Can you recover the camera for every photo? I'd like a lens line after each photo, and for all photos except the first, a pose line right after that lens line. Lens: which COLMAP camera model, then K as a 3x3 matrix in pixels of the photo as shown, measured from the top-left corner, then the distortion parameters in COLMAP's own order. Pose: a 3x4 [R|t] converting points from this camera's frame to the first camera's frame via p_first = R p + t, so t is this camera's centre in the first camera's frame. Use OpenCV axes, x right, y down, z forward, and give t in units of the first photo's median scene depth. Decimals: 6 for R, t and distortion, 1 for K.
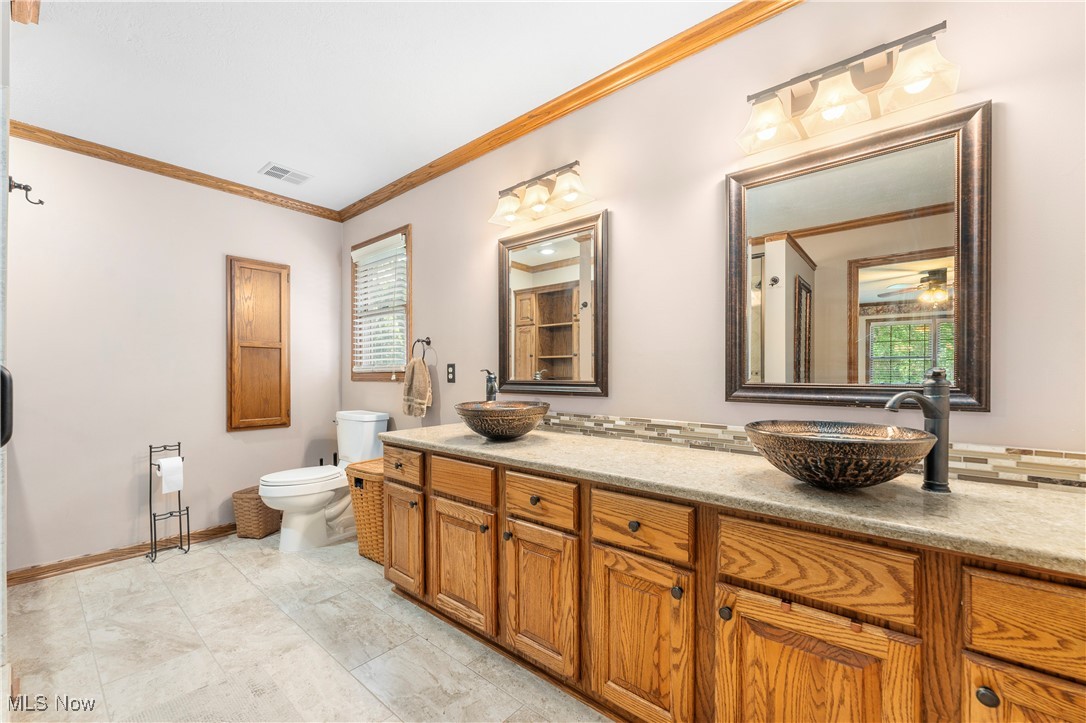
lens RADIAL K [[440.9, 0, 539.7], [0, 440.9, 371.9], [0, 0, 1]] dist [0.001089, -0.000073]
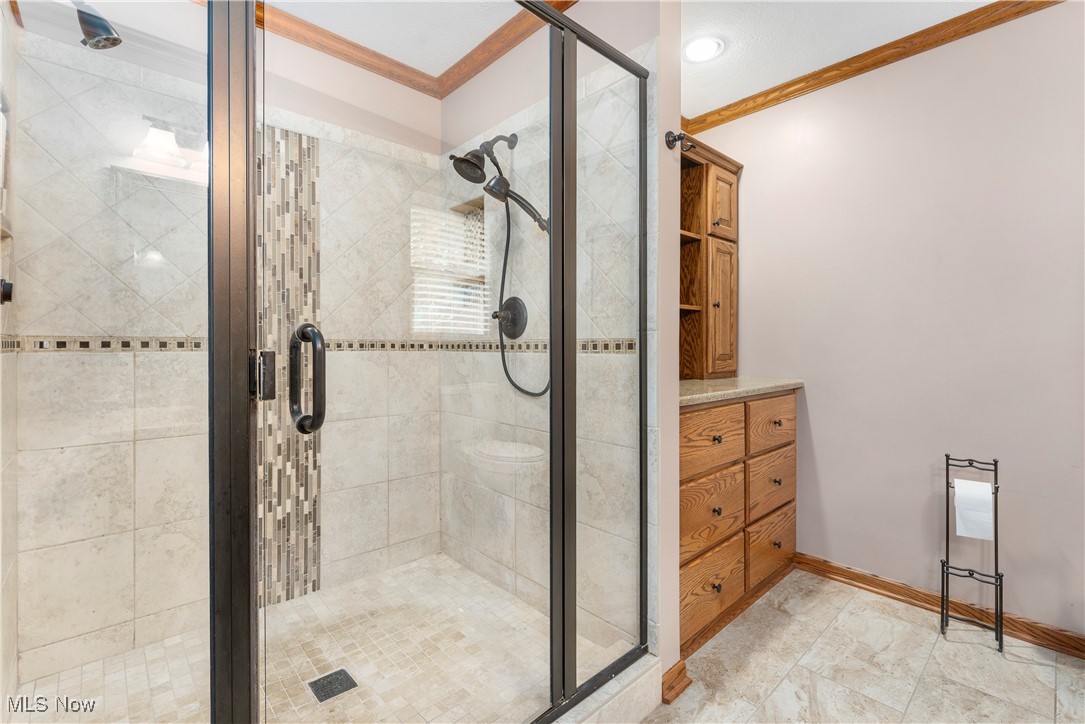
lens RADIAL K [[468.9, 0, 540.3], [0, 468.9, 353.8], [0, 0, 1]] dist [-0.003626, -0.000783]
pose [[-0.134715, 0.005367, -0.990870, -0.122684], [0.005435, 0.999974, 0.004677, 0.010692], [0.990869, -0.004755, -0.134741, 0.544471]]
